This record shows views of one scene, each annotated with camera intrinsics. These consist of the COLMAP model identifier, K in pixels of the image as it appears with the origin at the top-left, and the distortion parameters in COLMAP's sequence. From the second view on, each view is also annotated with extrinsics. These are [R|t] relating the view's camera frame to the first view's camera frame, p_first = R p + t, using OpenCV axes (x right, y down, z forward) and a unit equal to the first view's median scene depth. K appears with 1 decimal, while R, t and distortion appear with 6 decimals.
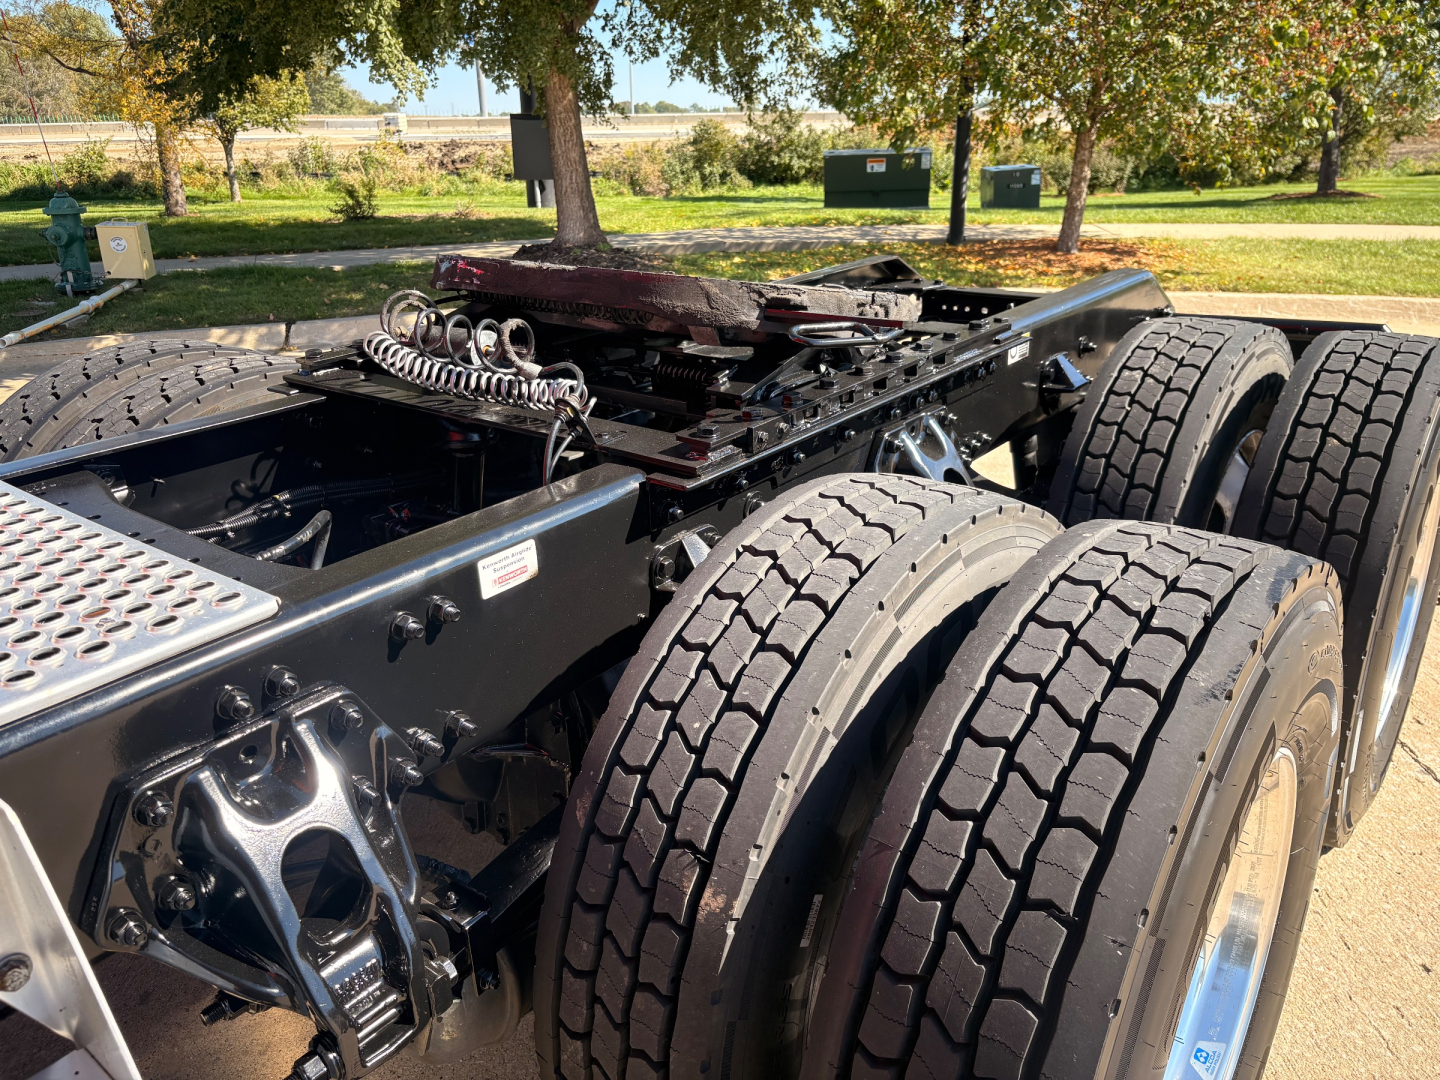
lens RADIAL K [[1094.4, 0, 718.3], [0, 1094.4, 529.8], [0, 0, 1]] dist [0.008139, -0.009263]
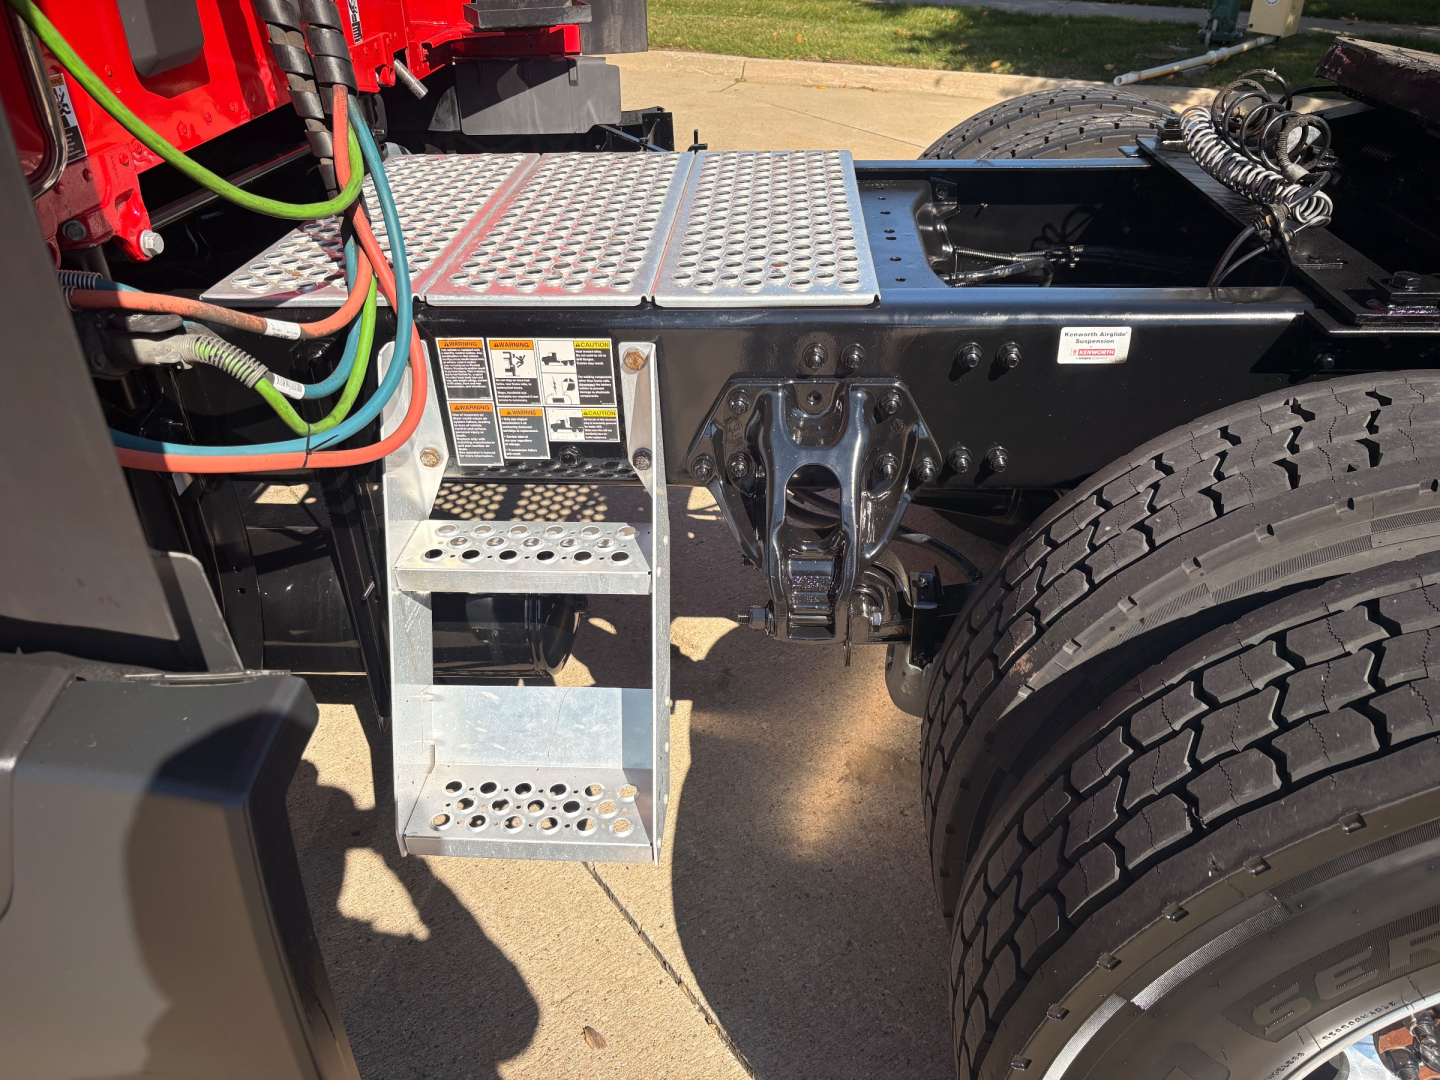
lens RADIAL K [[1094.4, 0, 718.3], [0, 1094.4, 547.8], [0, 0, 1]] dist [0.008139, -0.009263]
pose [[0.563989, 0.448115, -0.693620, 0.430912], [-0.293605, 0.893887, 0.338765, -0.042439], [0.771824, 0.012590, 0.635712, 0.041123]]
